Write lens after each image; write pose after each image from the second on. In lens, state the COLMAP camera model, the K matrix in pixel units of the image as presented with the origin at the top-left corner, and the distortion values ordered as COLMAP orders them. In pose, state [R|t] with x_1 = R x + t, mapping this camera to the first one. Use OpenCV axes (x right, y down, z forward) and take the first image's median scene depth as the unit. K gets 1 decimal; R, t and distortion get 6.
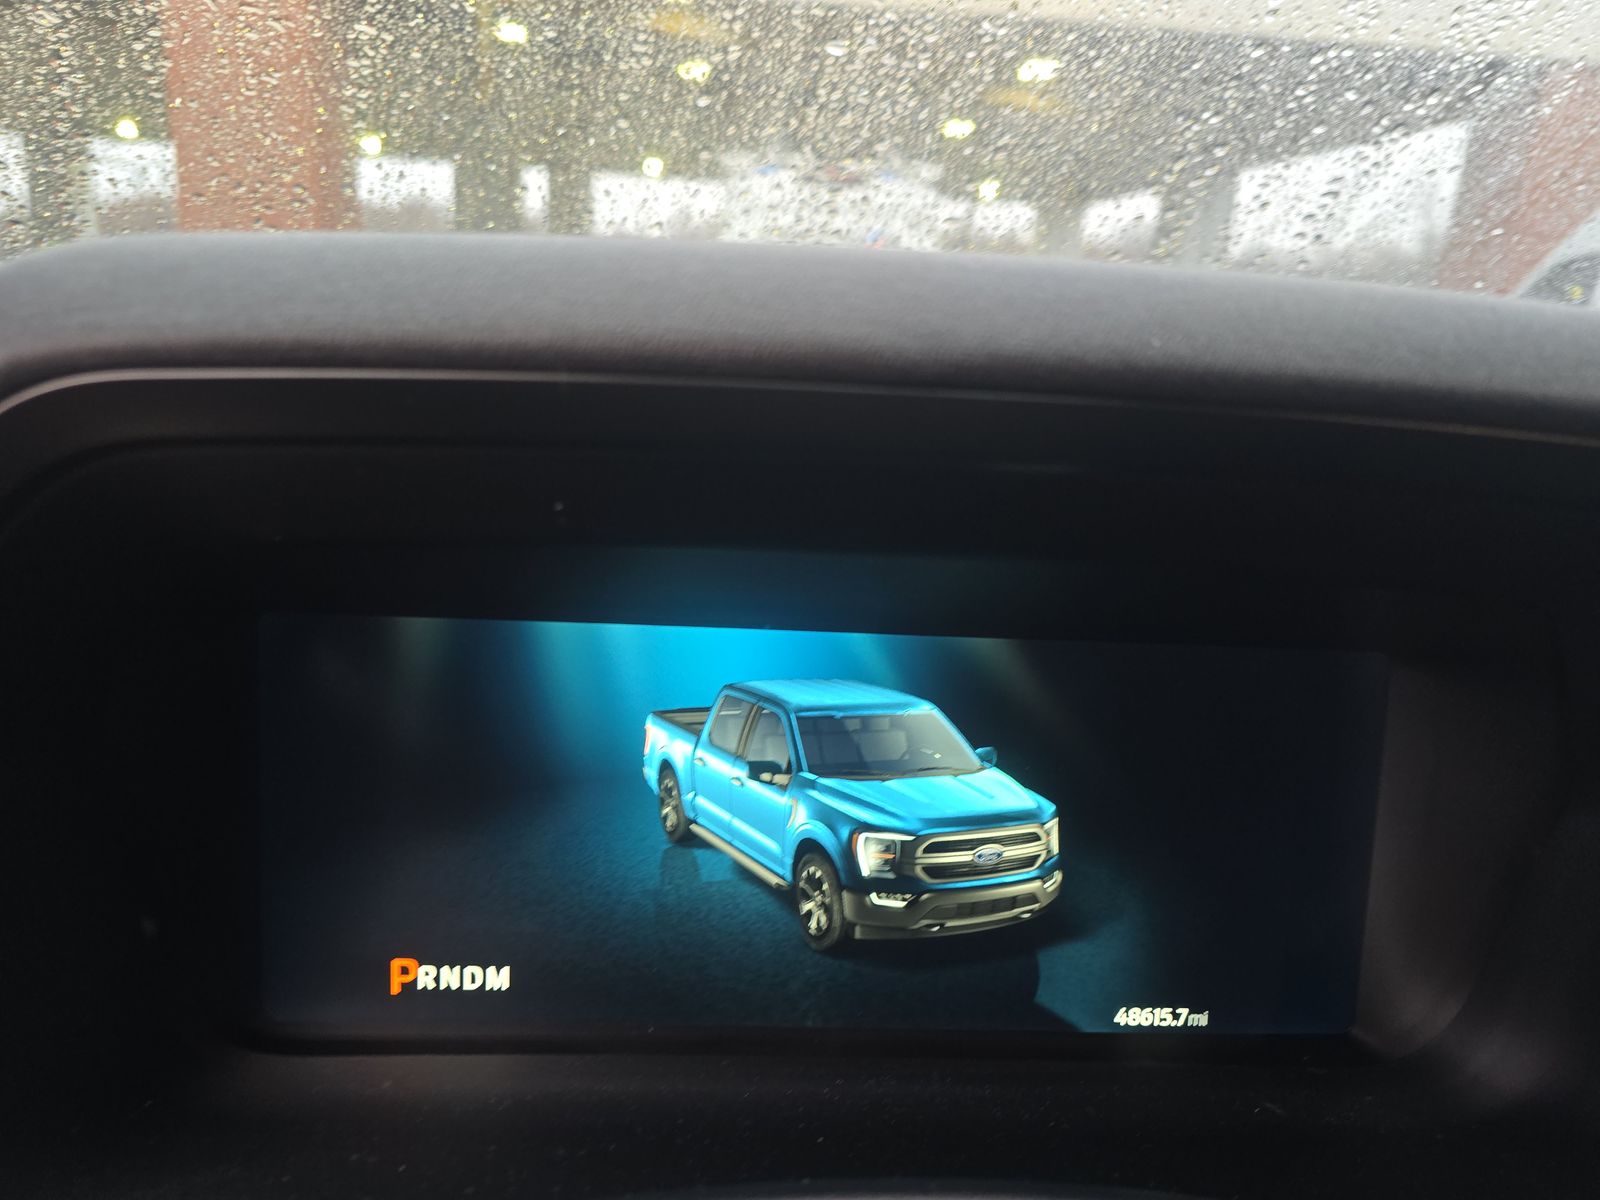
lens RADIAL K [[994.5, 0, 800.0], [0, 994.5, 600.0], [0, 0, 1]] dist [0.005289, 0.000713]
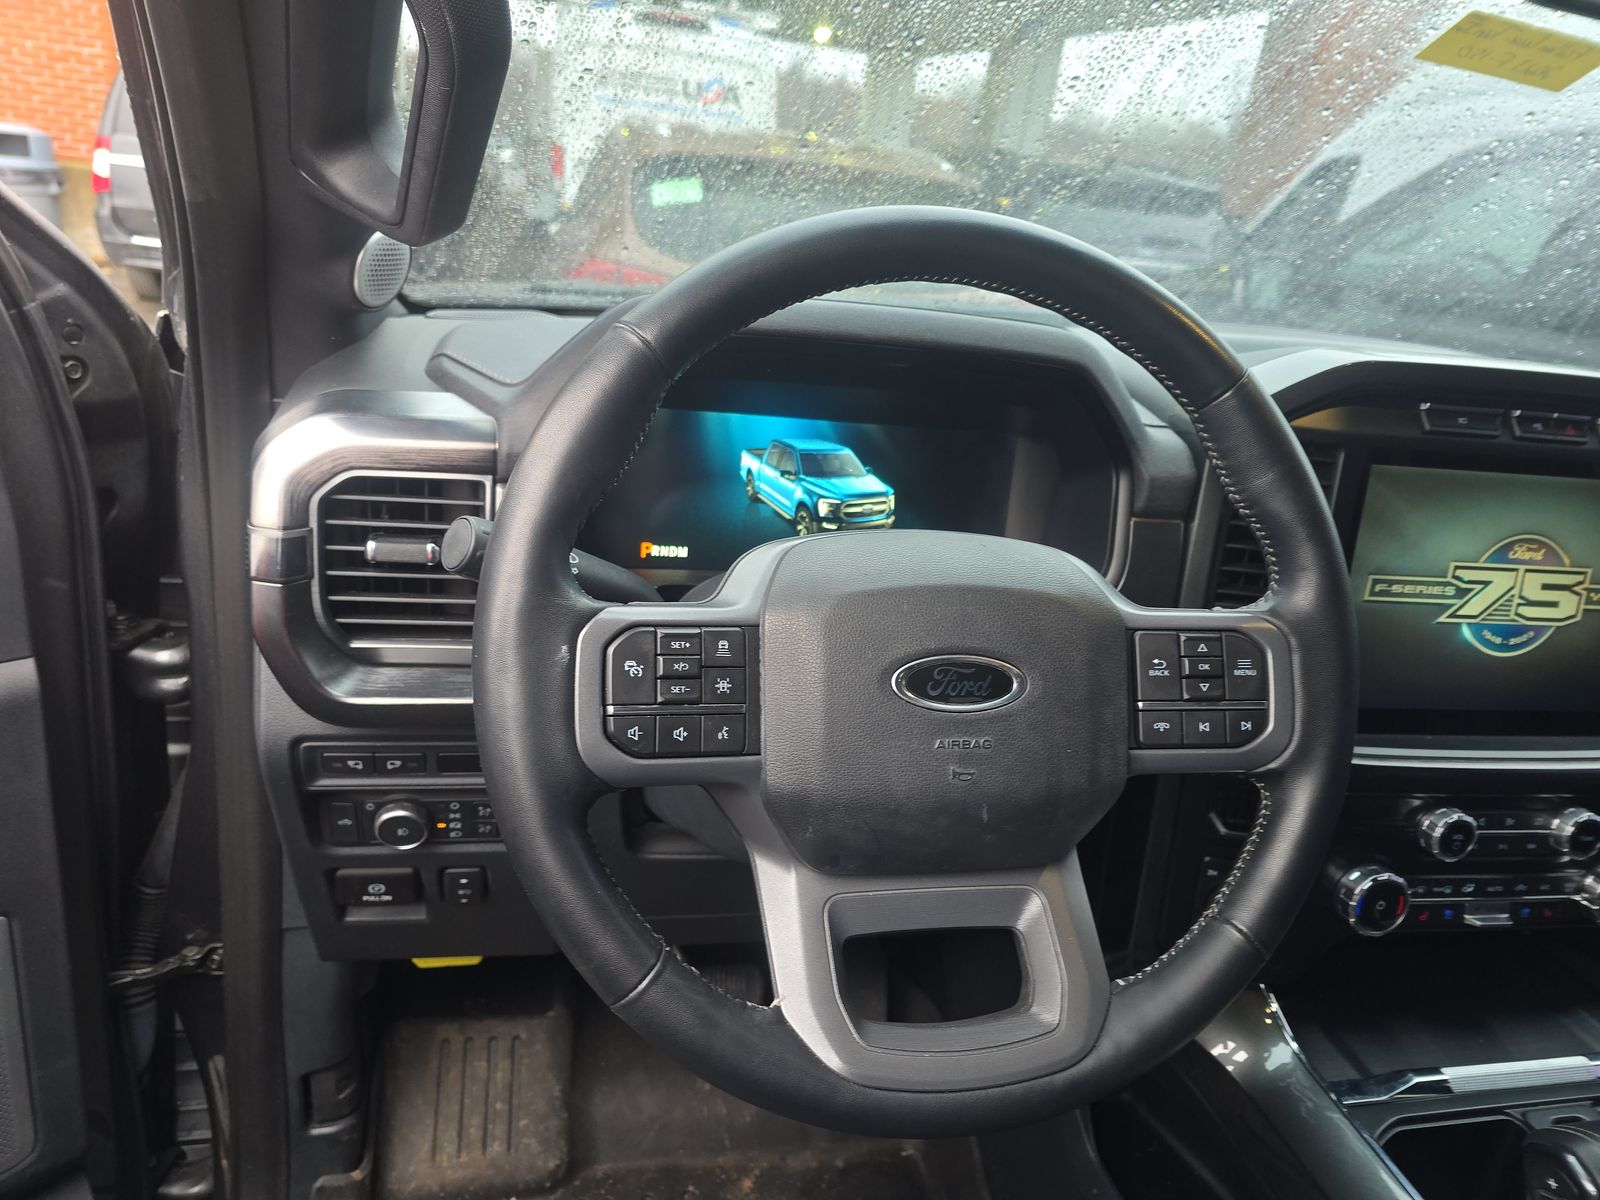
lens RADIAL K [[994.5, 0, 800.0], [0, 994.5, 600.0], [0, 0, 1]] dist [0.005289, 0.000713]
pose [[0.983589, 0.001744, 0.180414, -0.469134], [-0.027435, 0.989771, 0.140004, 0.132374], [-0.178324, -0.142656, 0.973576, -1.593894]]
